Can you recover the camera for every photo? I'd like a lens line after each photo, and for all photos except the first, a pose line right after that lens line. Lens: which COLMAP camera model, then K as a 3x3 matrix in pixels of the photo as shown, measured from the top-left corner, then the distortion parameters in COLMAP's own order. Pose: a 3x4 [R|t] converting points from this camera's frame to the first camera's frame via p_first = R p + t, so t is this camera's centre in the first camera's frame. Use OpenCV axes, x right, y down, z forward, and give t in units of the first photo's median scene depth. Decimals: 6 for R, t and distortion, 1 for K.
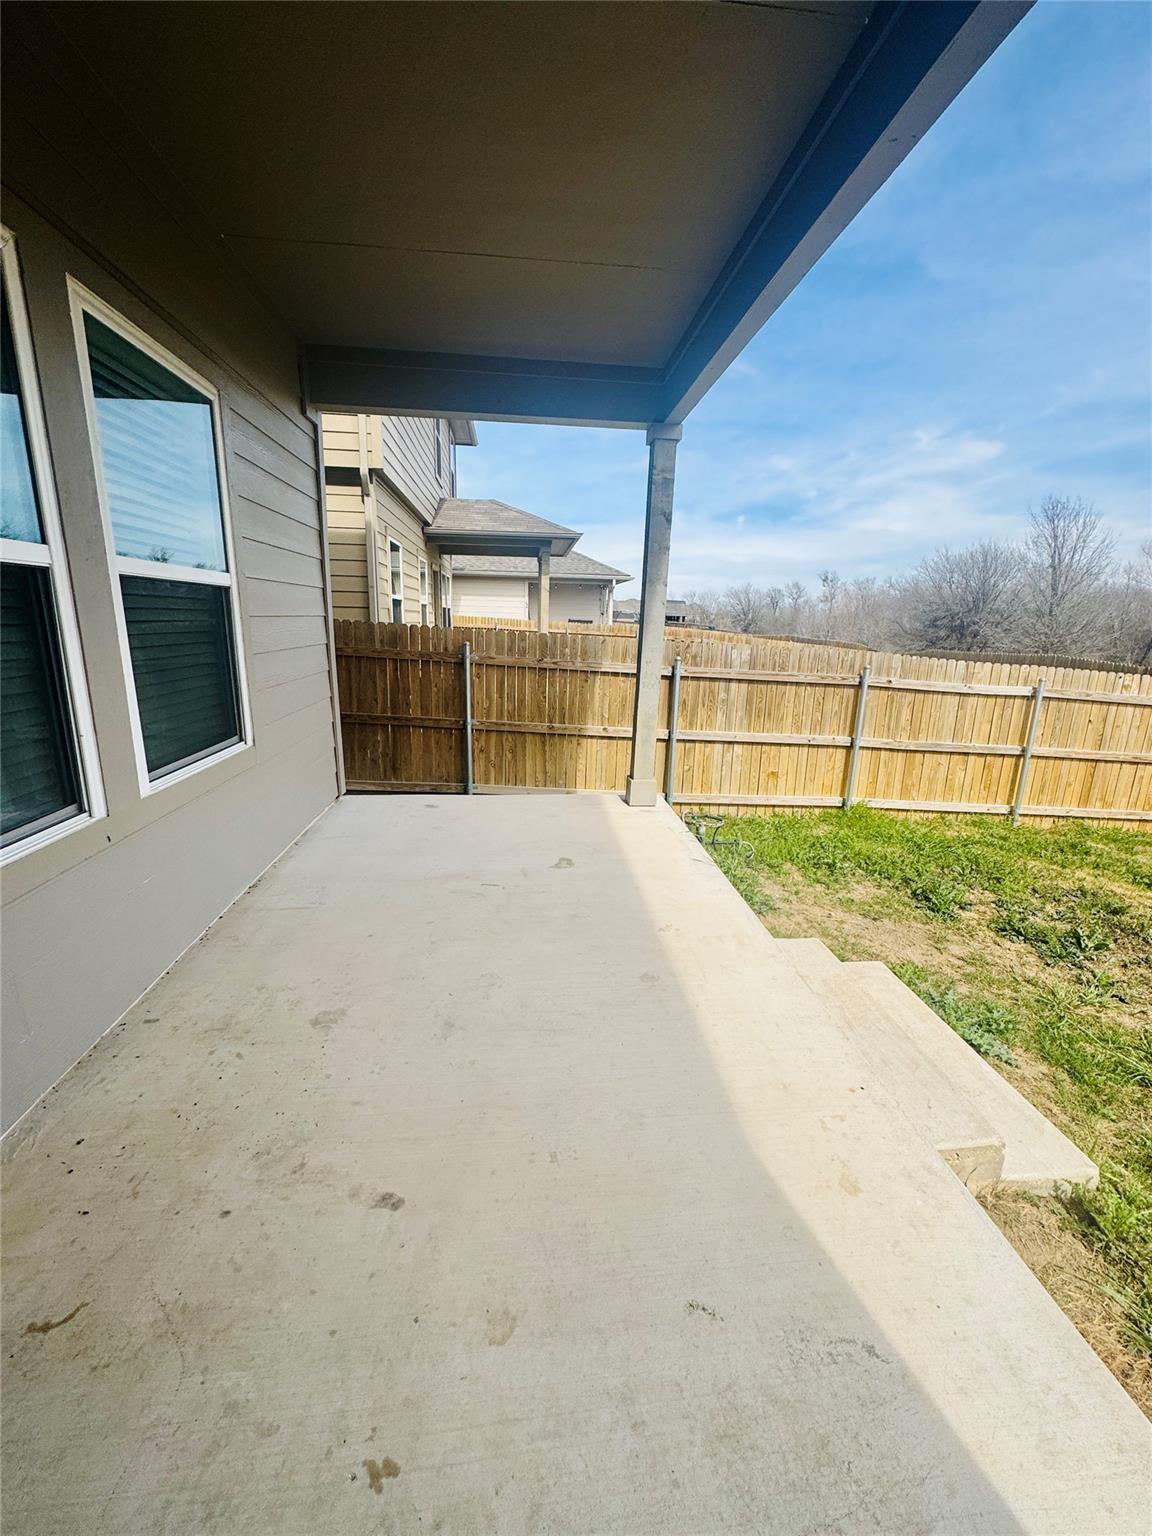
lens RADIAL K [[612.9, 0, 574.6], [0, 612.9, 770.7], [0, 0, 1]] dist [-0.001850, -0.000091]
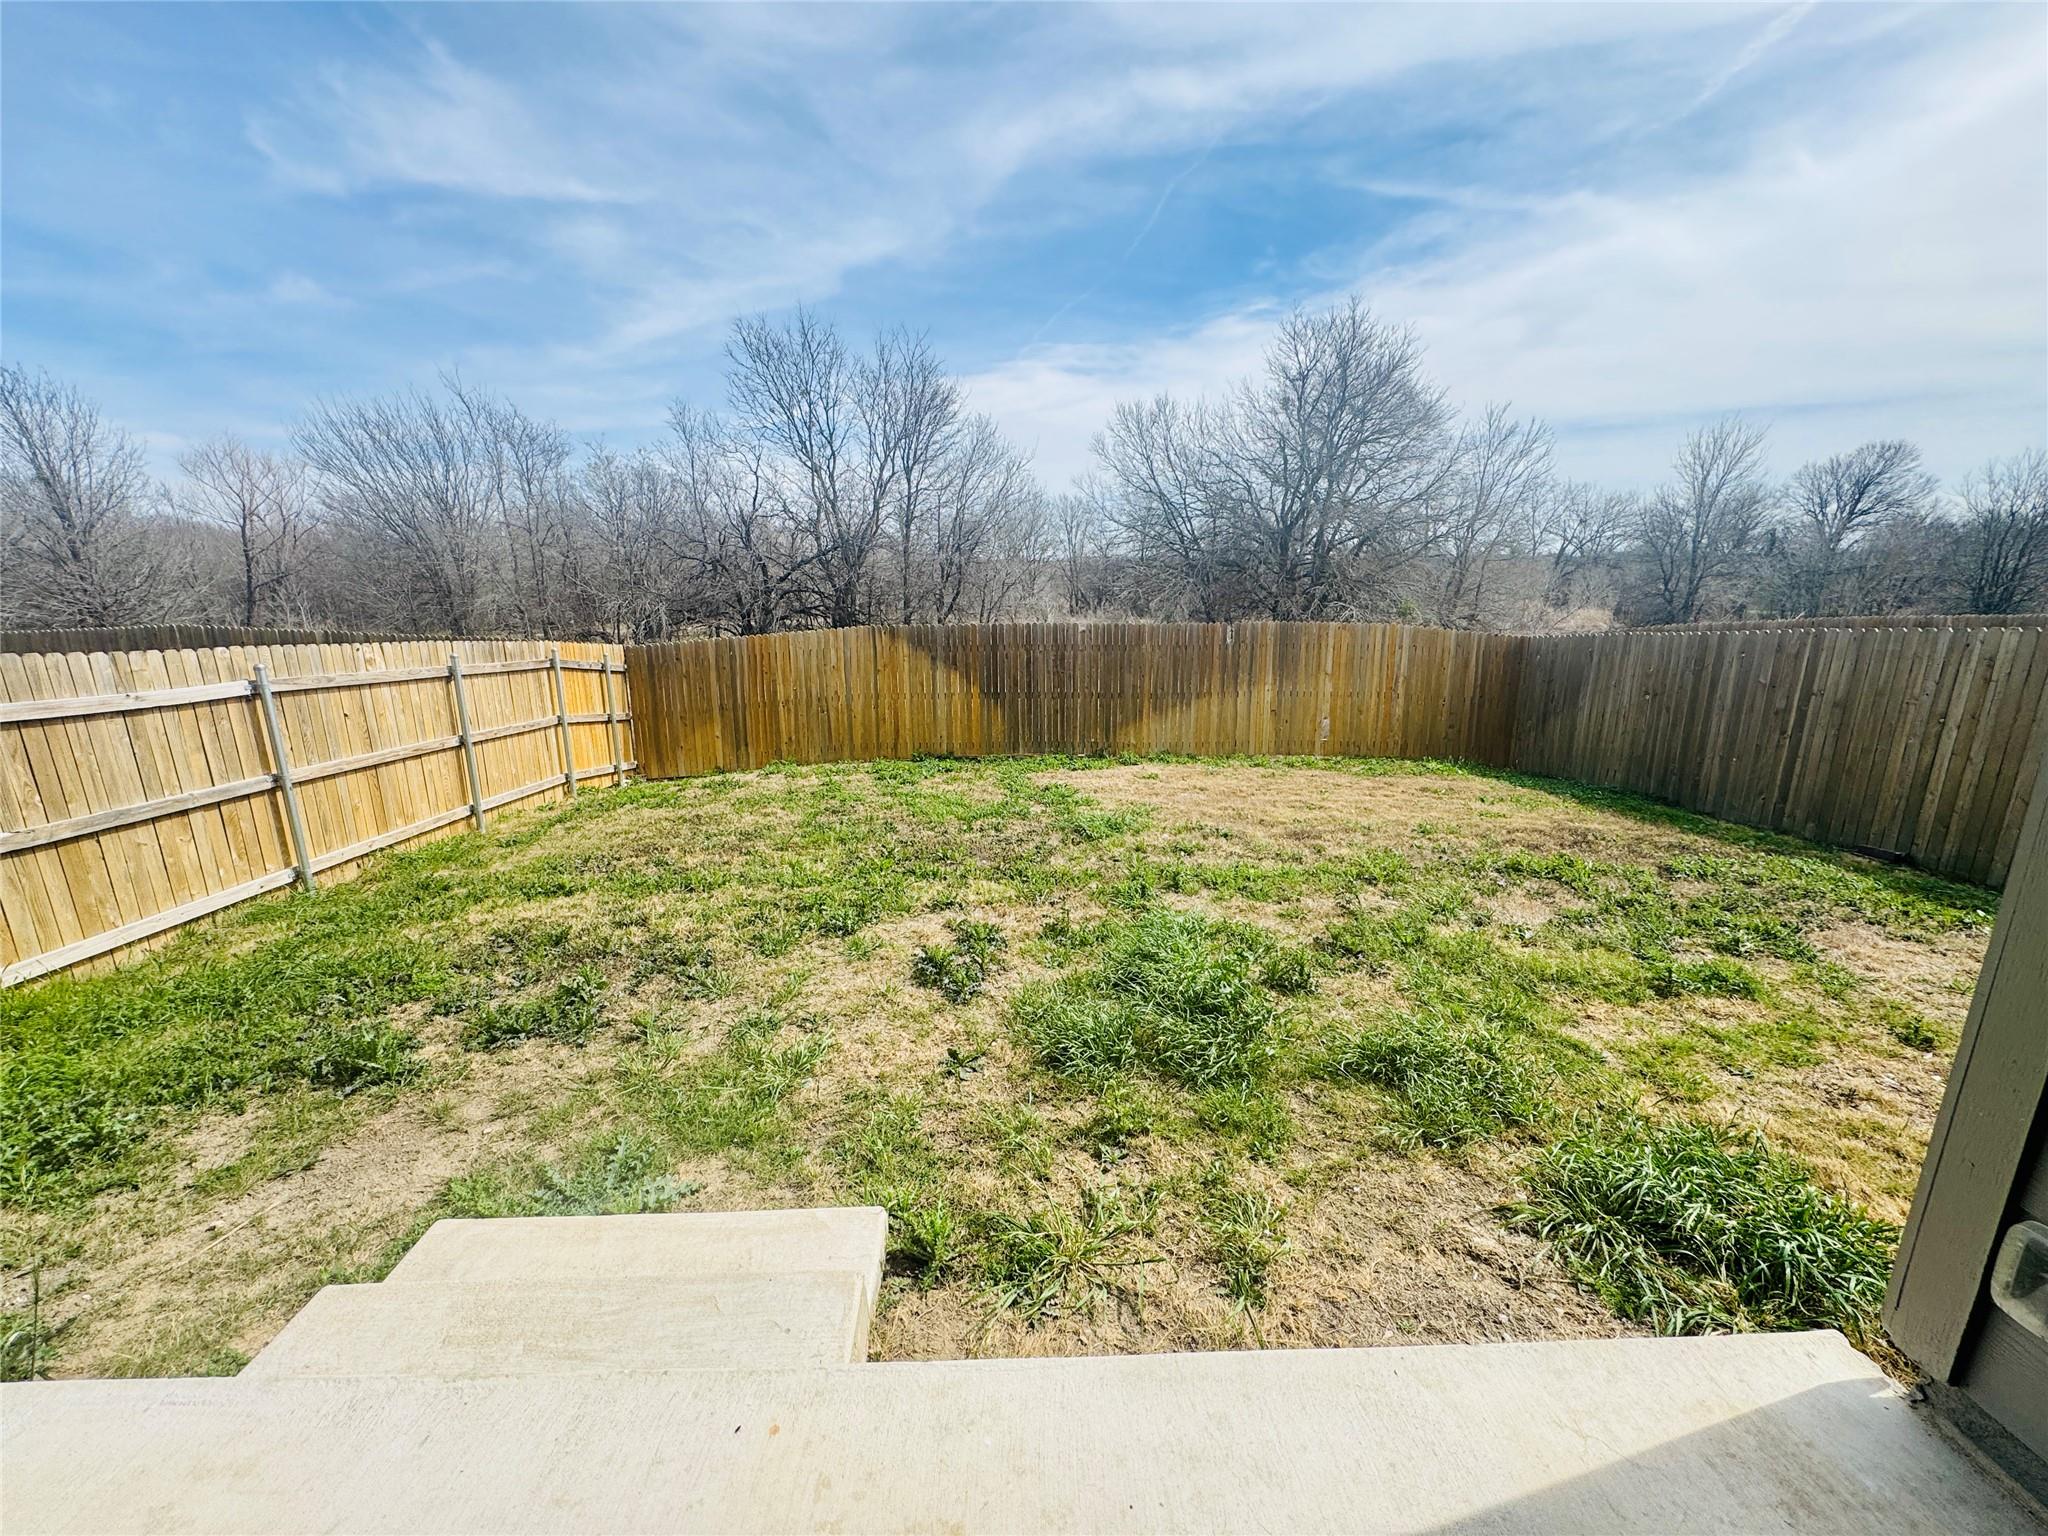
lens RADIAL K [[817.1, 0, 1021.6], [0, 817.1, 767.1], [0, 0, 1]] dist [-0.001850, -0.000091]
pose [[0.057211, -0.251313, 0.966214, -0.030449], [0.249071, 0.940790, 0.229952, -0.048455], [-0.966794, 0.227500, 0.116419, 0.161908]]
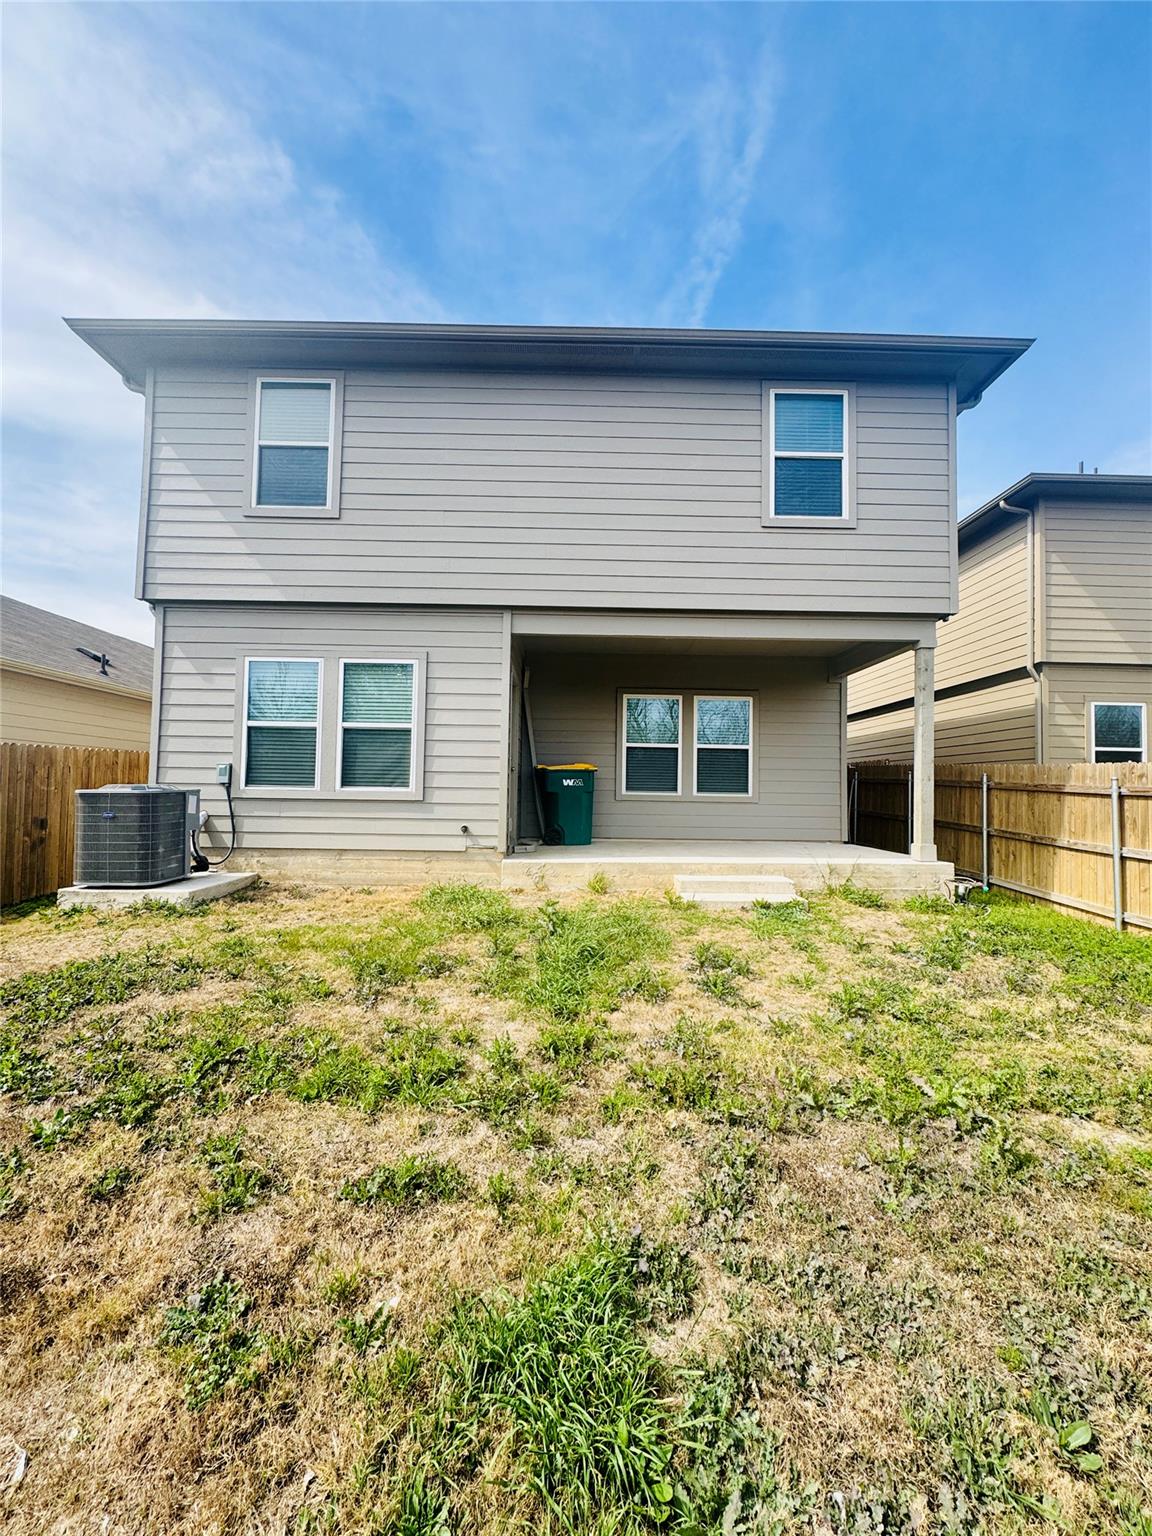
lens RADIAL K [[612.9, 0, 576.4], [0, 612.9, 769.9], [0, 0, 1]] dist [-0.001850, -0.000091]
pose [[-0.082870, -0.064122, -0.994495, 1.272512], [-0.256725, 0.965620, -0.040868, 0.086943], [0.962925, 0.251925, -0.096482, 0.187026]]
